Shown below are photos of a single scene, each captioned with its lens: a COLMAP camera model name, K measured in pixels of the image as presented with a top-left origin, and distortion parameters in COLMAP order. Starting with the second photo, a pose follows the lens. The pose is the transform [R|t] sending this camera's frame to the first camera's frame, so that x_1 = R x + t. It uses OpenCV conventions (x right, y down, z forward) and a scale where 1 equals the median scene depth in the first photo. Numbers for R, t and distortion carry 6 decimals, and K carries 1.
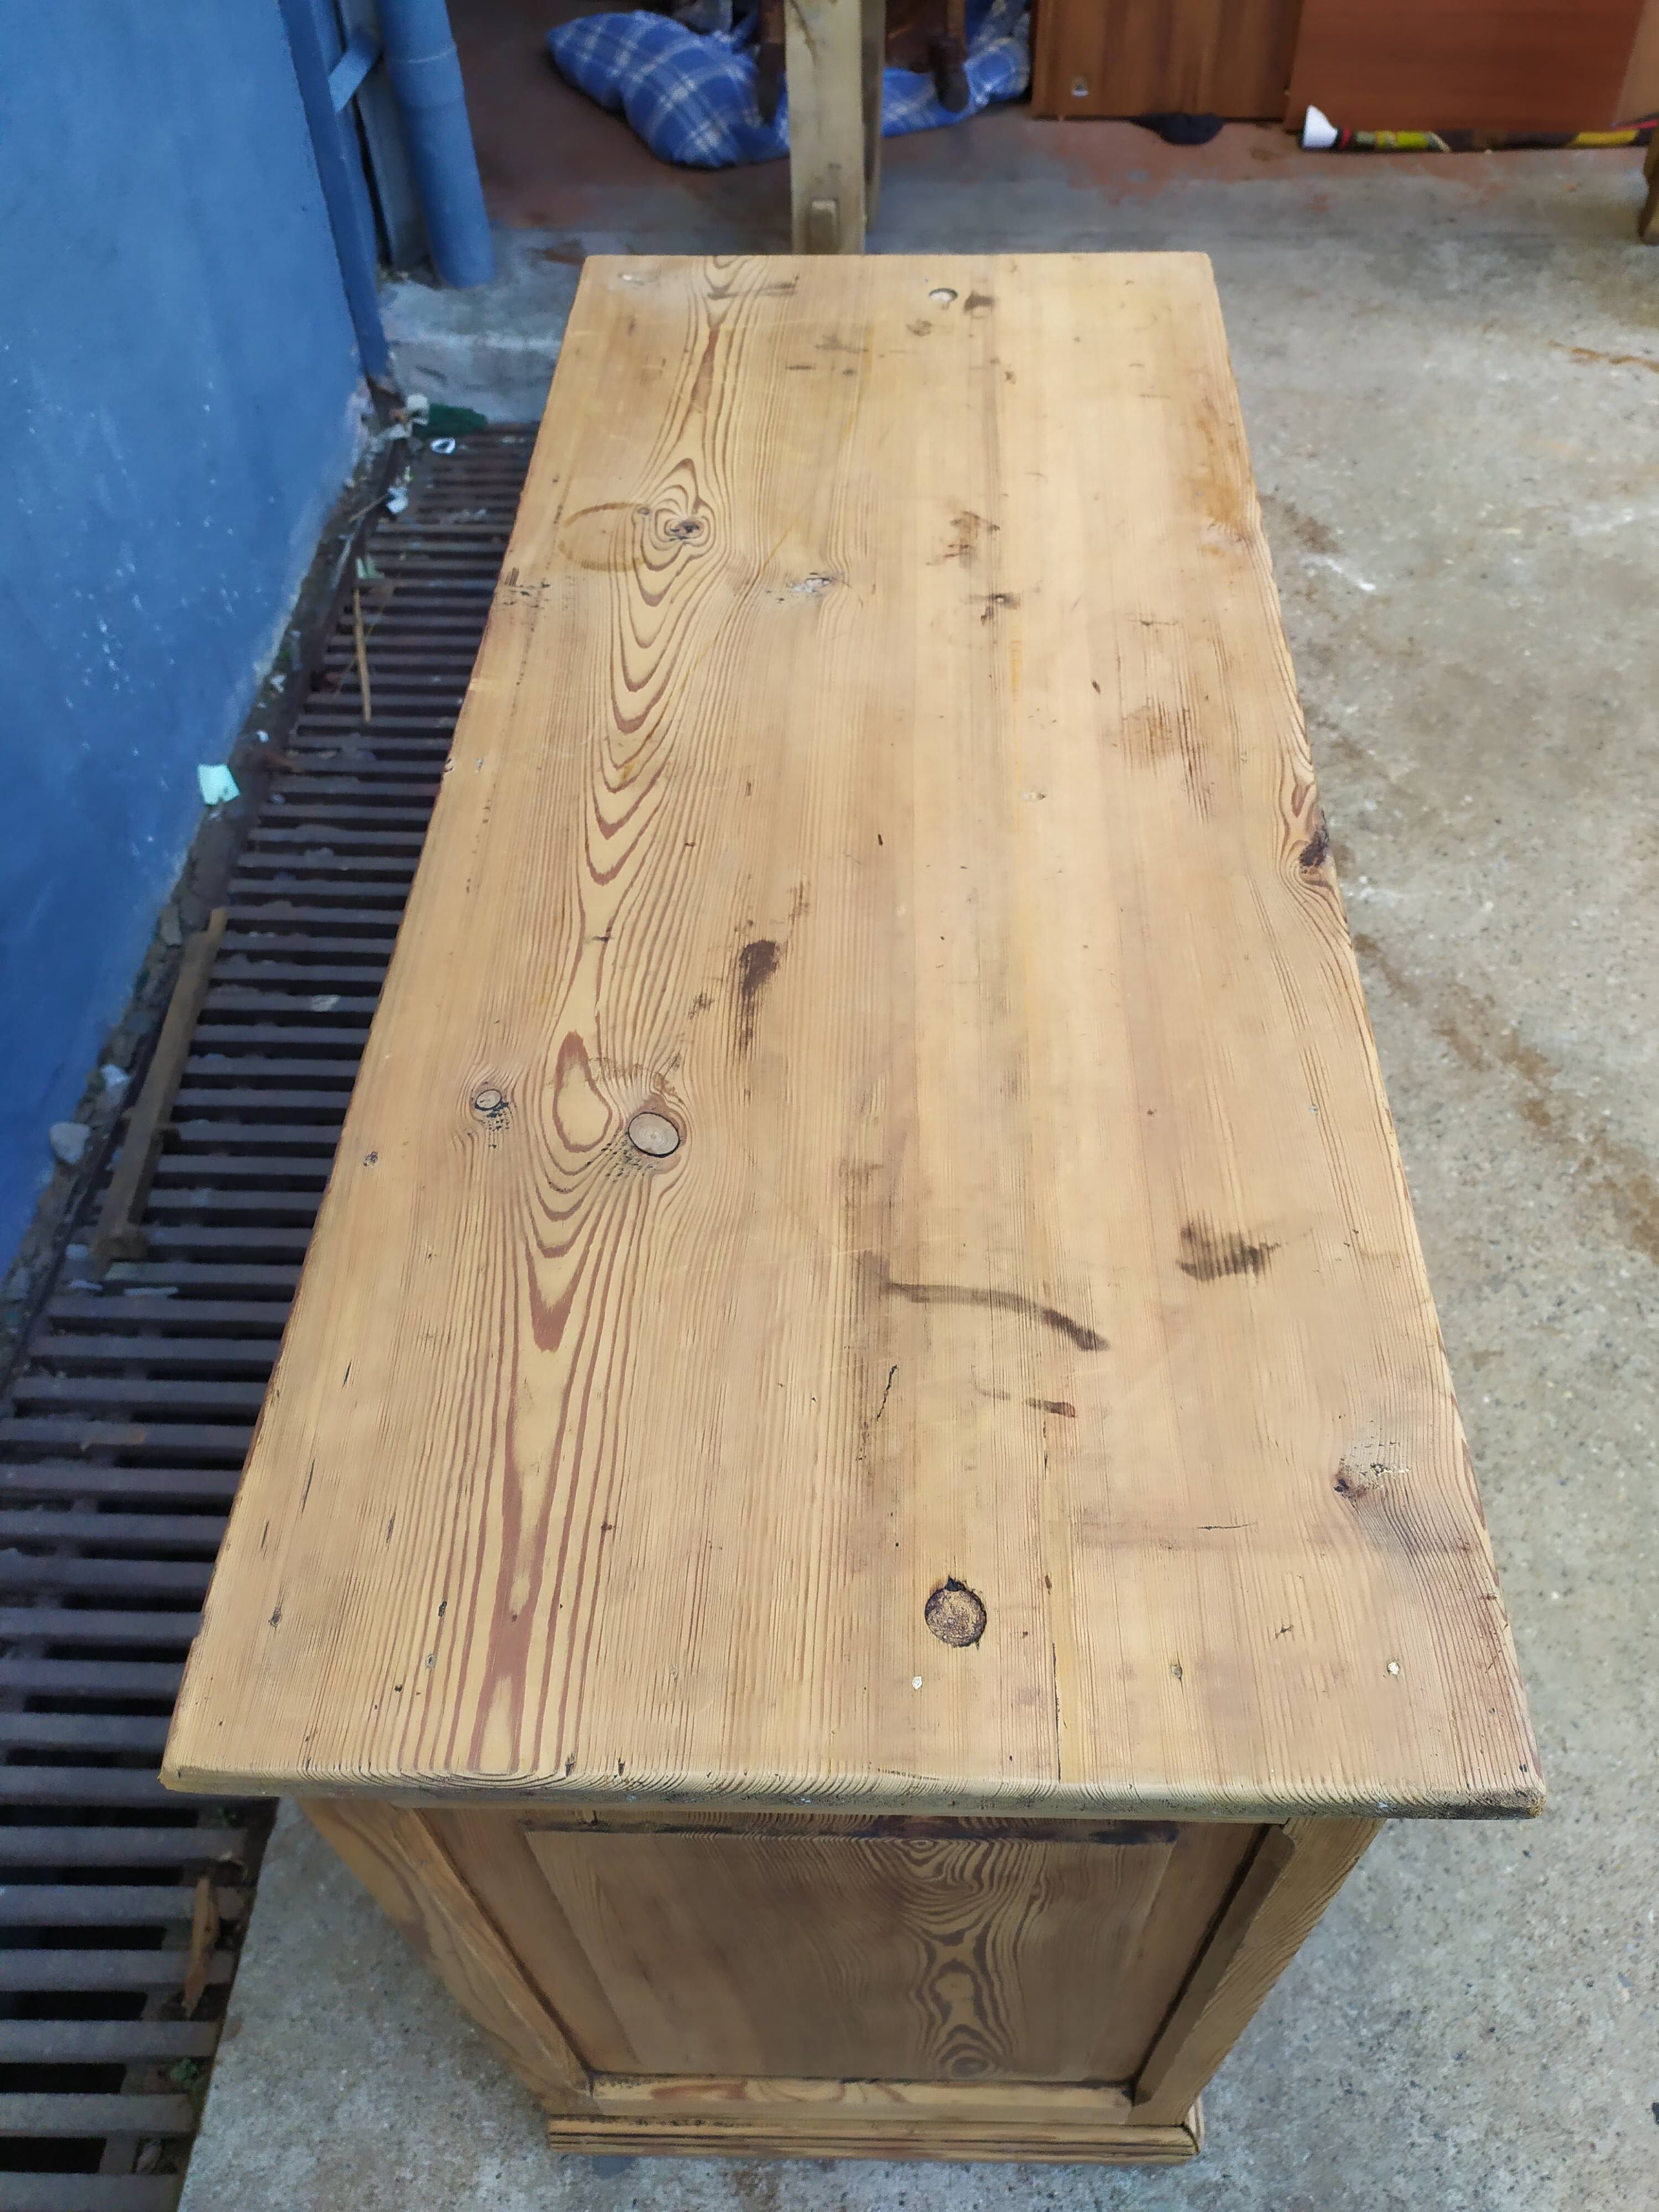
lens RADIAL K [[1714.6, 0, 856.4], [0, 1714.6, 1078.7], [0, 0, 1]] dist [0.041111, -0.066682]
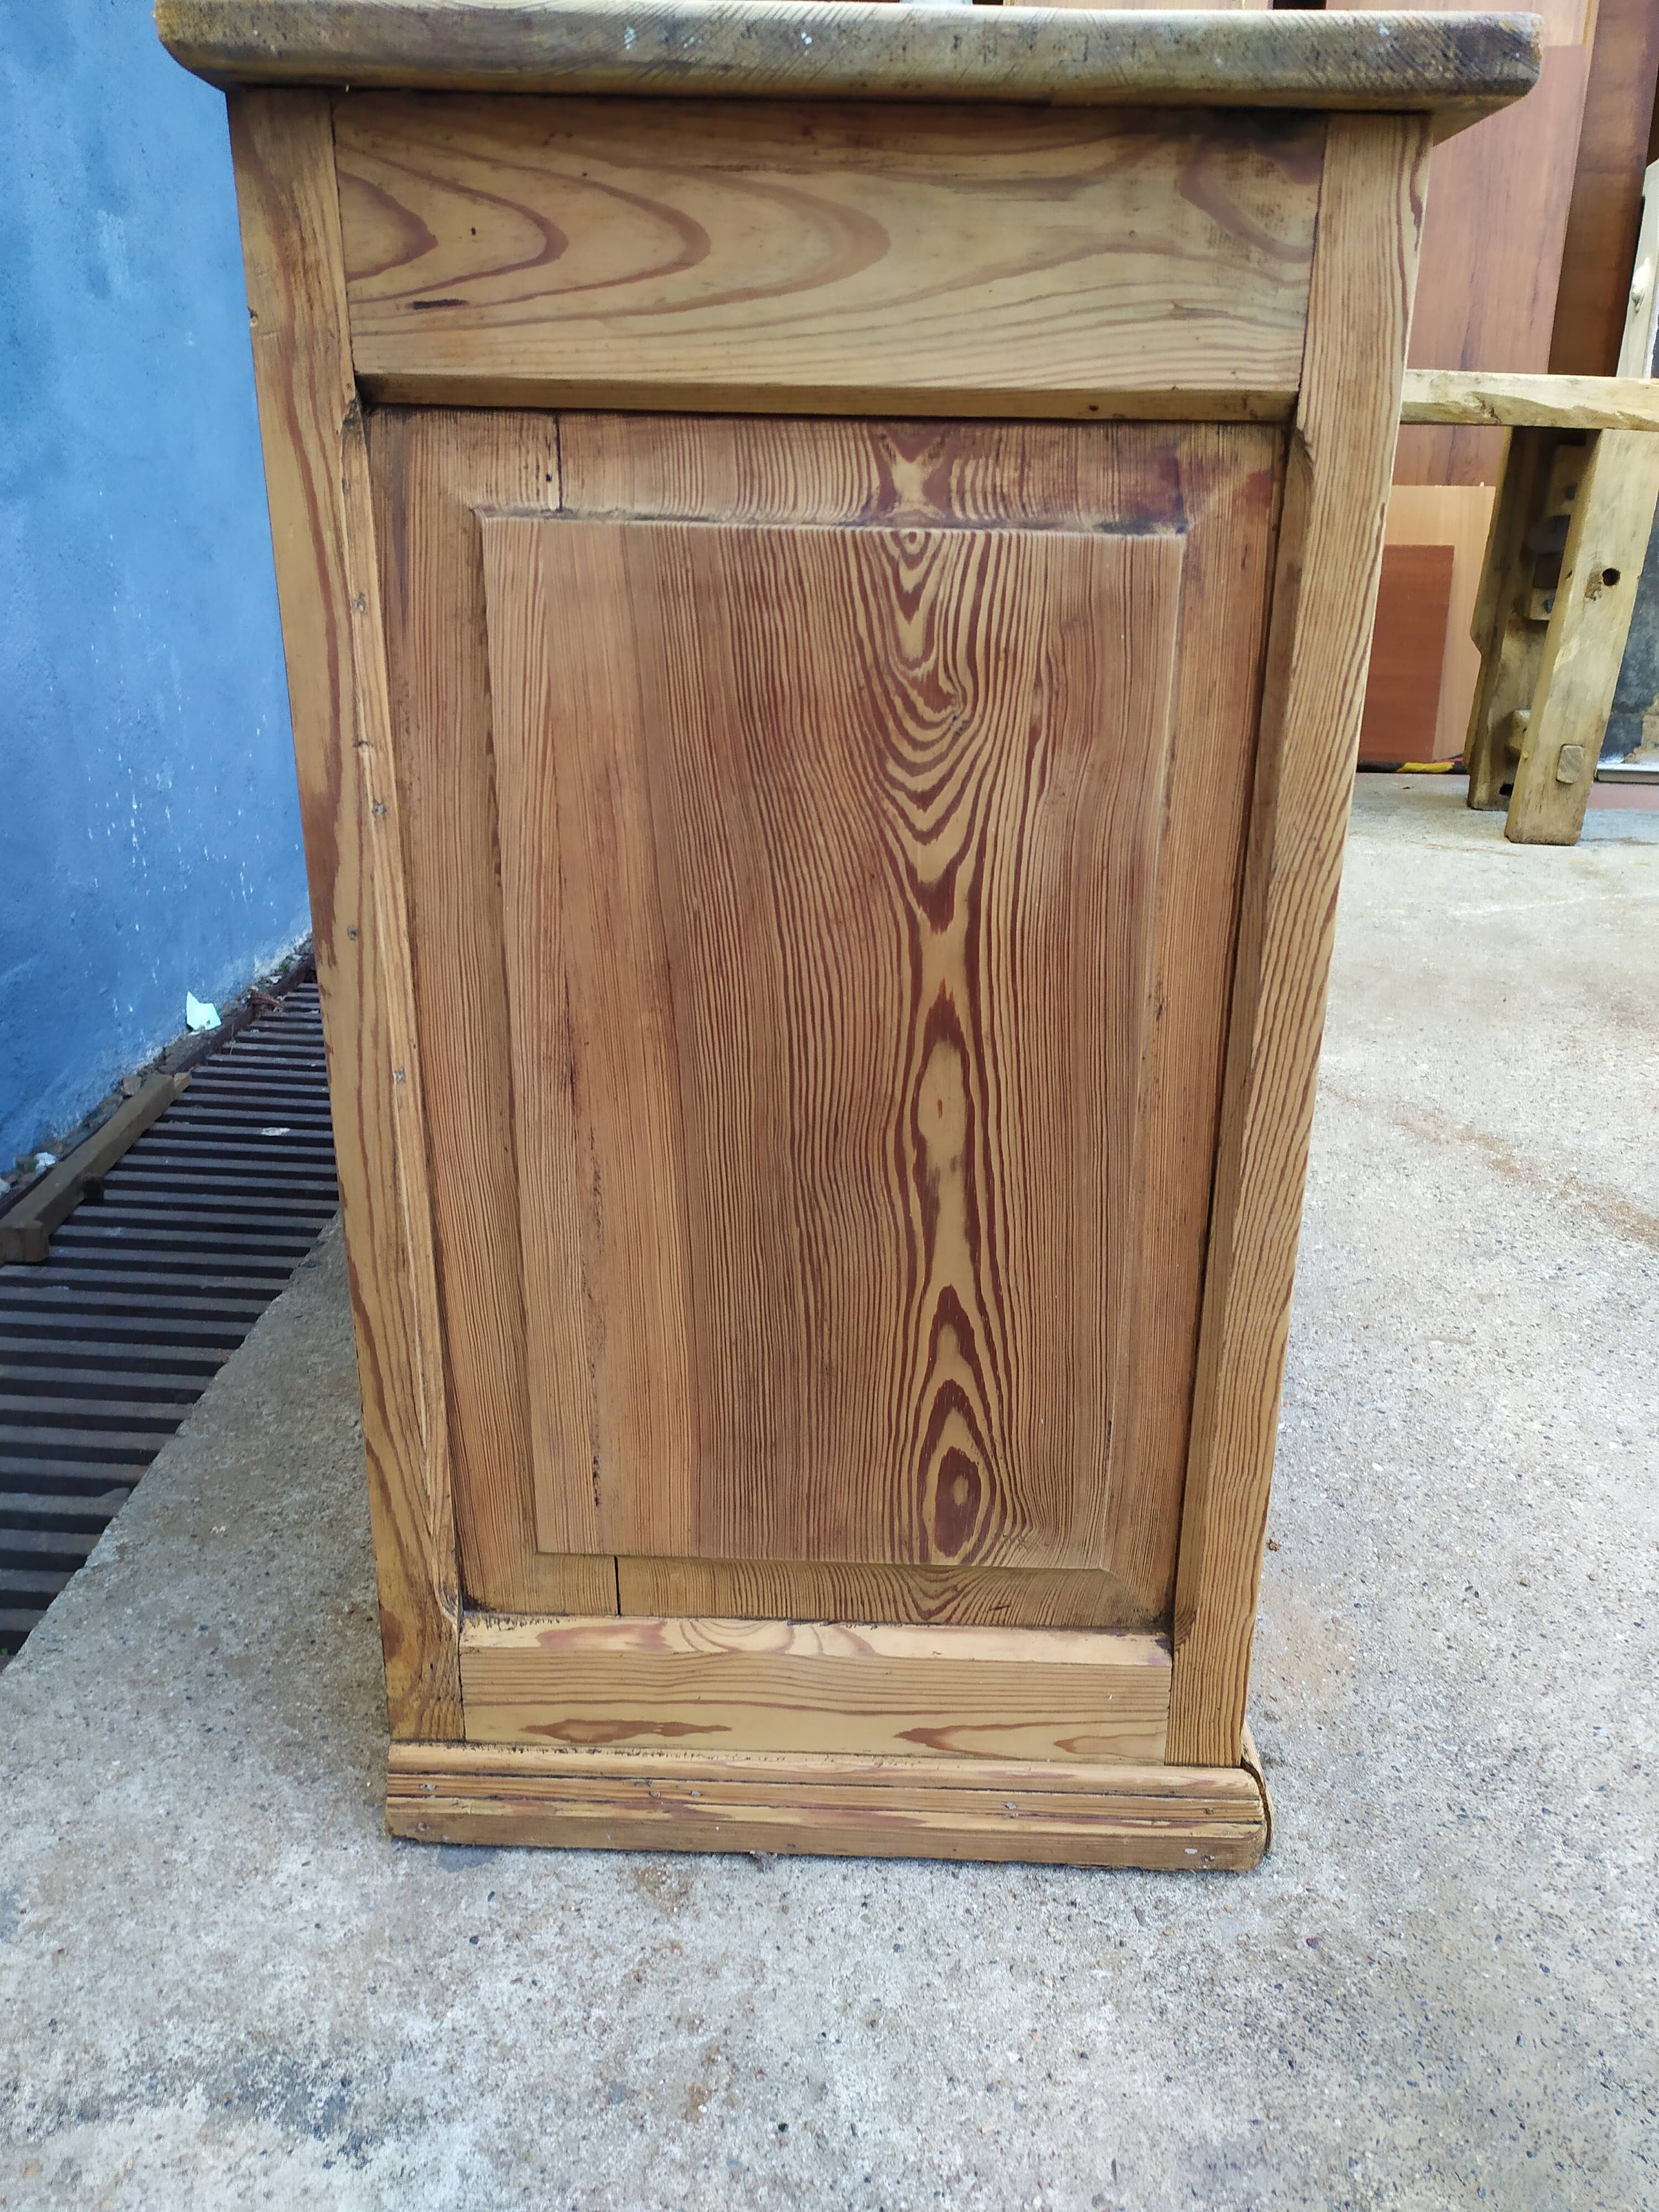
lens RADIAL K [[1714.6, 0, 840.0], [0, 1714.6, 1087.9], [0, 0, 1]] dist [0.041111, -0.066682]
pose [[0.999499, 0.027763, 0.015184, -0.004103], [-0.016908, 0.874160, -0.485344, 0.697659], [-0.026748, 0.484845, 0.874191, 0.204734]]
